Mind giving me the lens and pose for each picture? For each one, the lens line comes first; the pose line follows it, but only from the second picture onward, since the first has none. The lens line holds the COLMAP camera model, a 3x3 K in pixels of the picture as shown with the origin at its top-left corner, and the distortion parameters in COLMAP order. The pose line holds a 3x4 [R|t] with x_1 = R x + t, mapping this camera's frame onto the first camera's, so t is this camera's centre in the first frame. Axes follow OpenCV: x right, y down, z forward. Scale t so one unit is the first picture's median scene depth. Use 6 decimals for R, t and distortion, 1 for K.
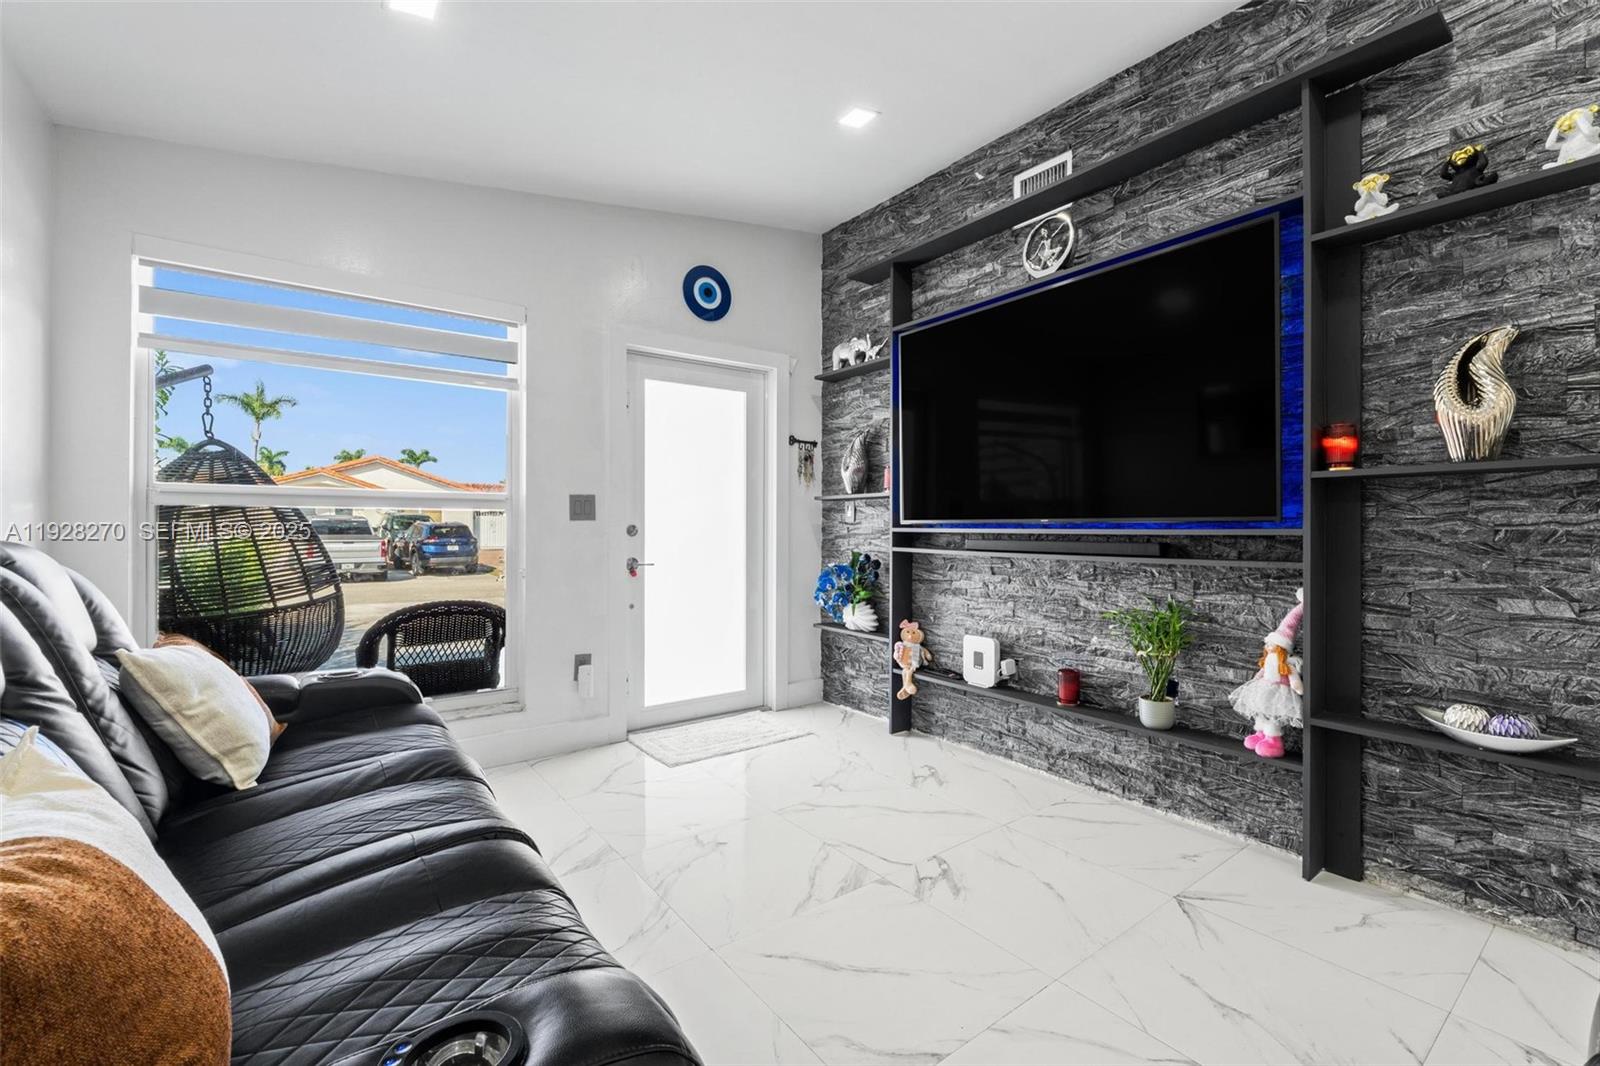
lens RADIAL K [[678.6, 0, 803.3], [0, 678.6, 521.4], [0, 0, 1]] dist [-0.002128, -0.001182]
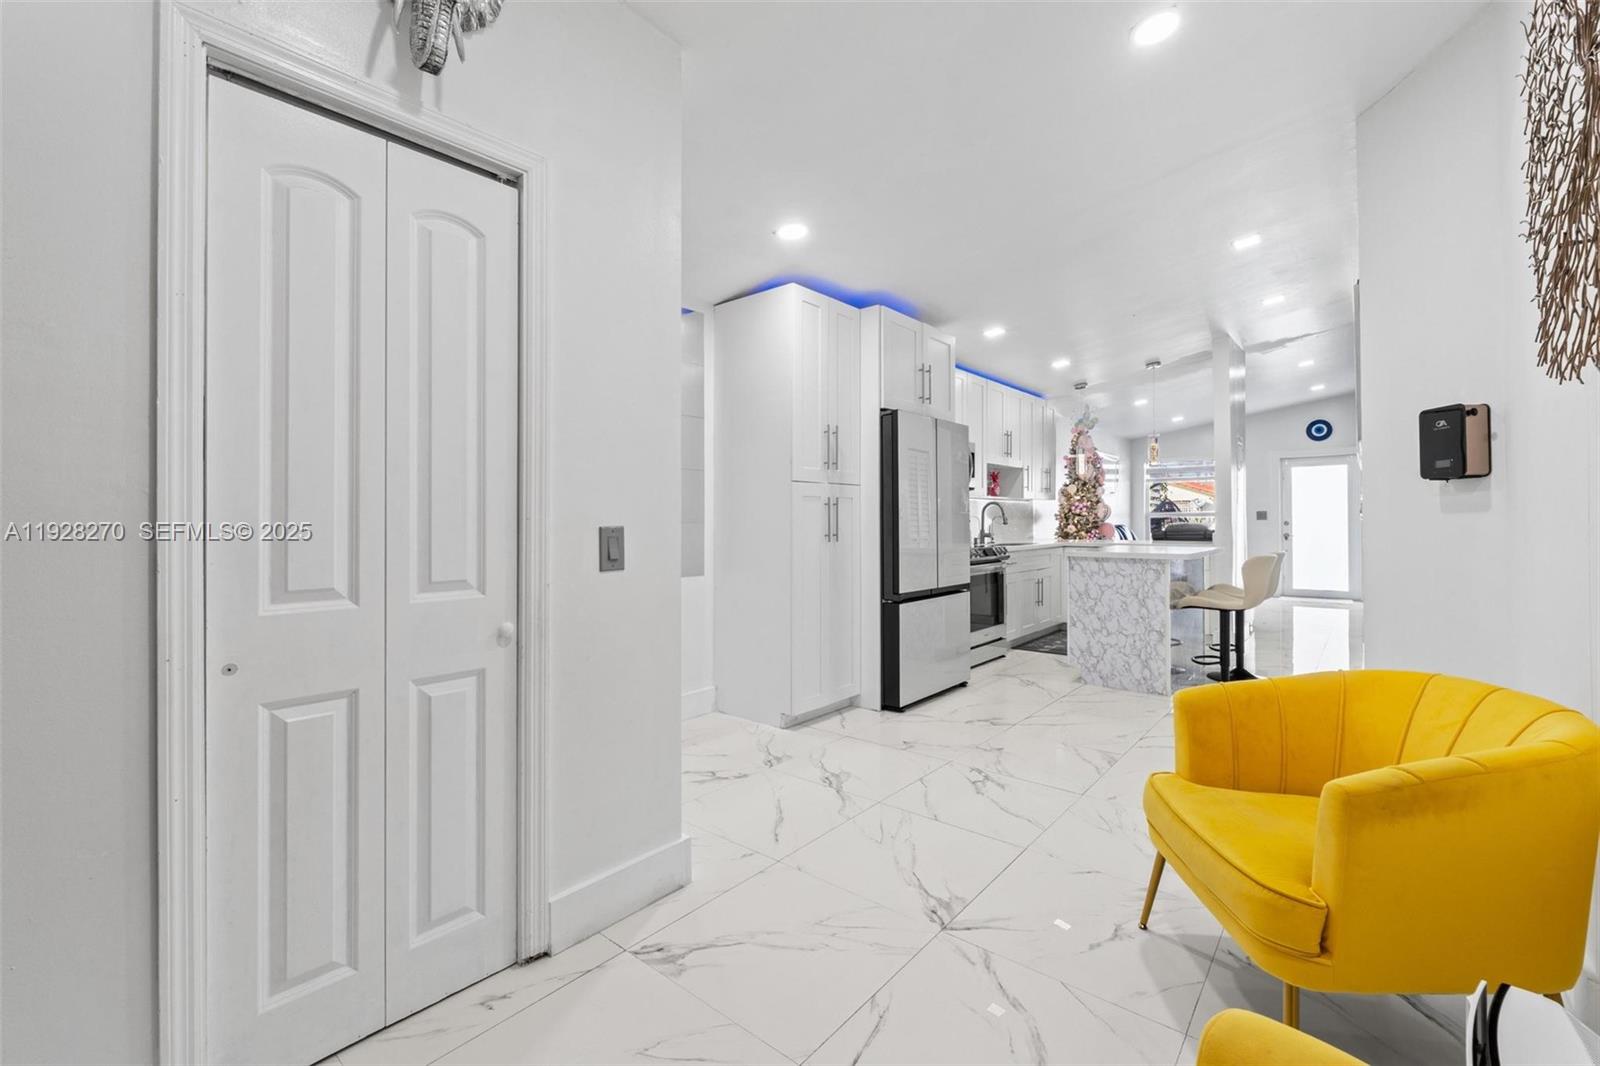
lens RADIAL K [[678.6, 0, 812.8], [0, 678.6, 527.1], [0, 0, 1]] dist [-0.002128, -0.001182]
pose [[0.226449, -0.003319, -0.974017, 2.001554], [0.014011, 0.999902, -0.000150, 0.001894], [0.973922, -0.013613, 0.226473, -1.502349]]
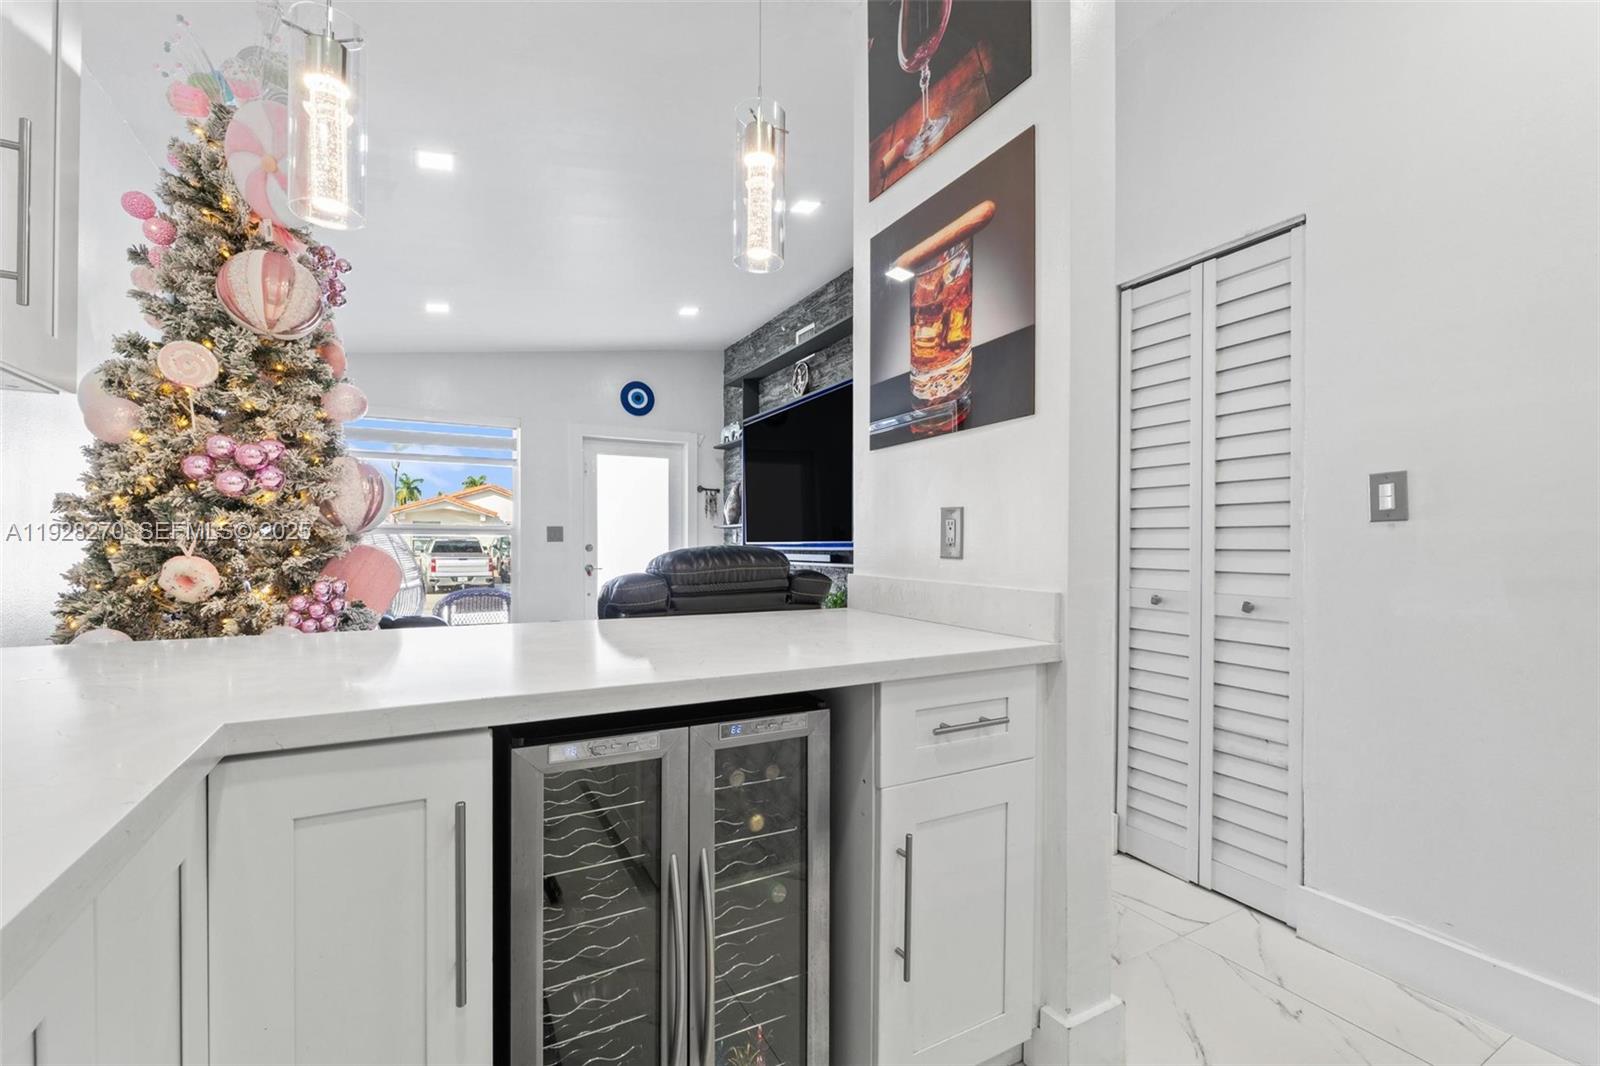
lens RADIAL K [[678.6, 0, 799.9], [0, 678.6, 546.2], [0, 0, 1]] dist [-0.002128, -0.001182]
pose [[0.989708, 0.001852, -0.143092, 0.485119], [-0.000873, 0.999976, 0.006903, -0.002189], [0.143101, -0.006707, 0.989685, -0.544517]]
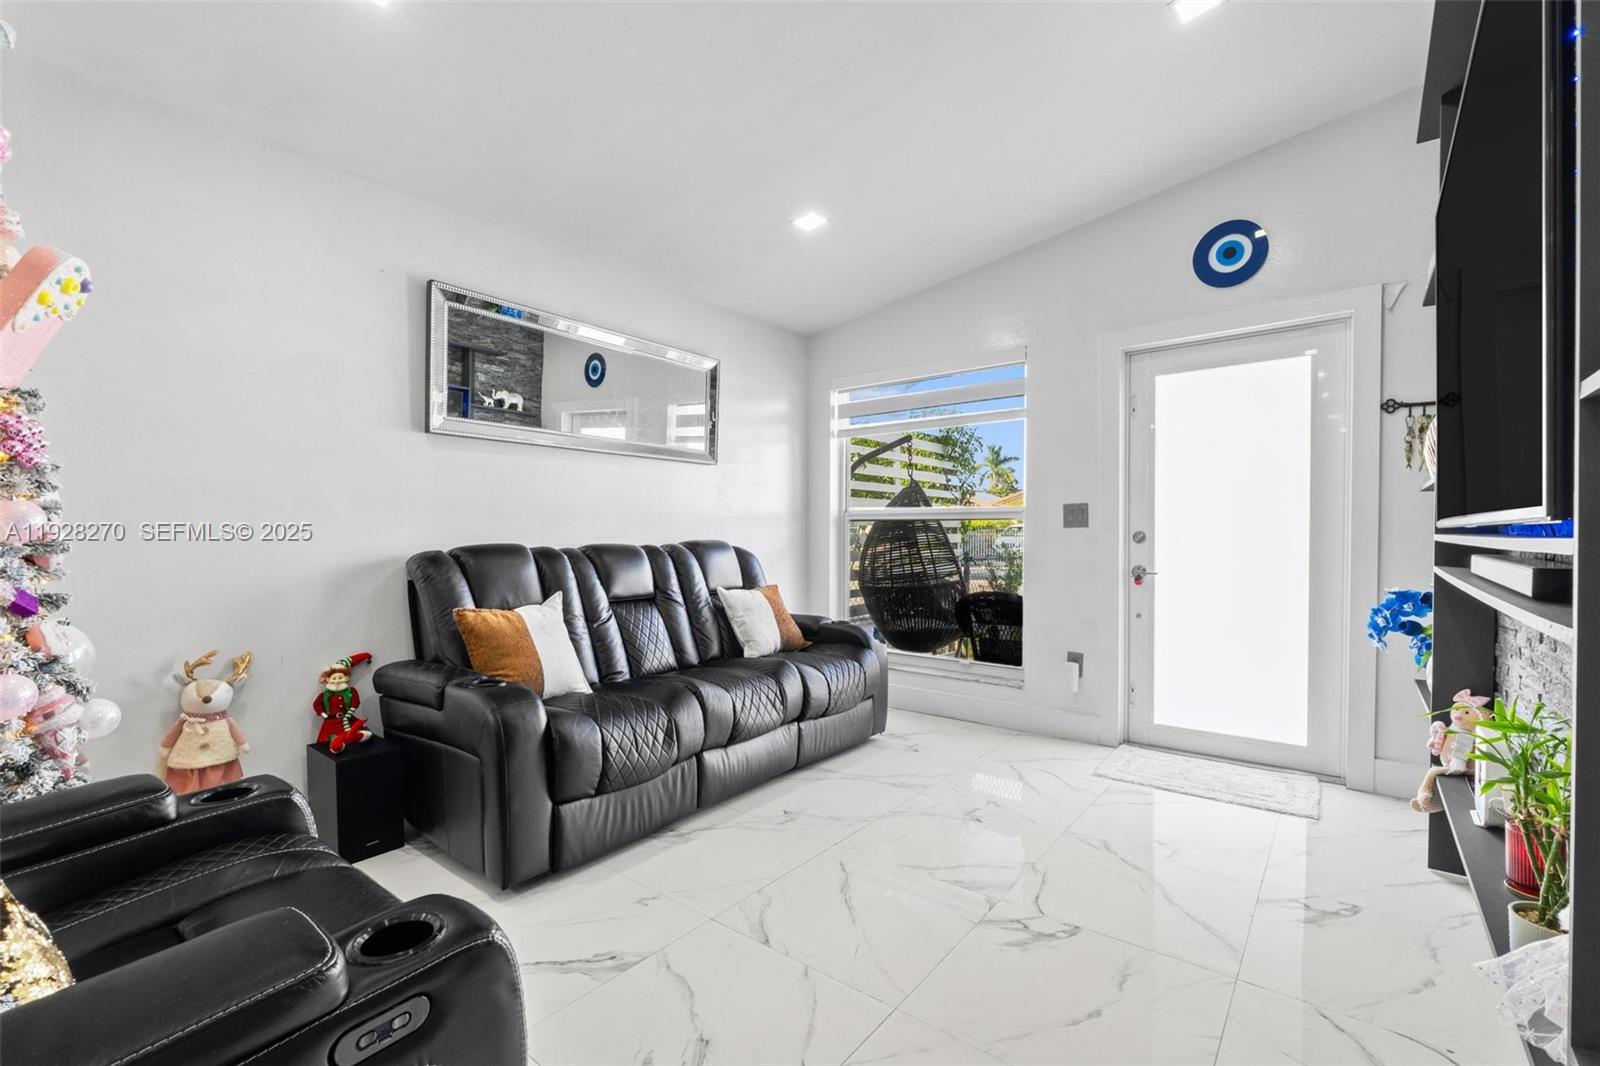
lens RADIAL K [[678.6, 0, 791.8], [0, 678.6, 535.9], [0, 0, 1]] dist [-0.002128, -0.001182]
pose [[0.257657, 0.001963, -0.966234, 0.556367], [0.009352, 0.999946, 0.004525, 0.002418], [0.966191, -0.010202, 0.257625, 0.273827]]
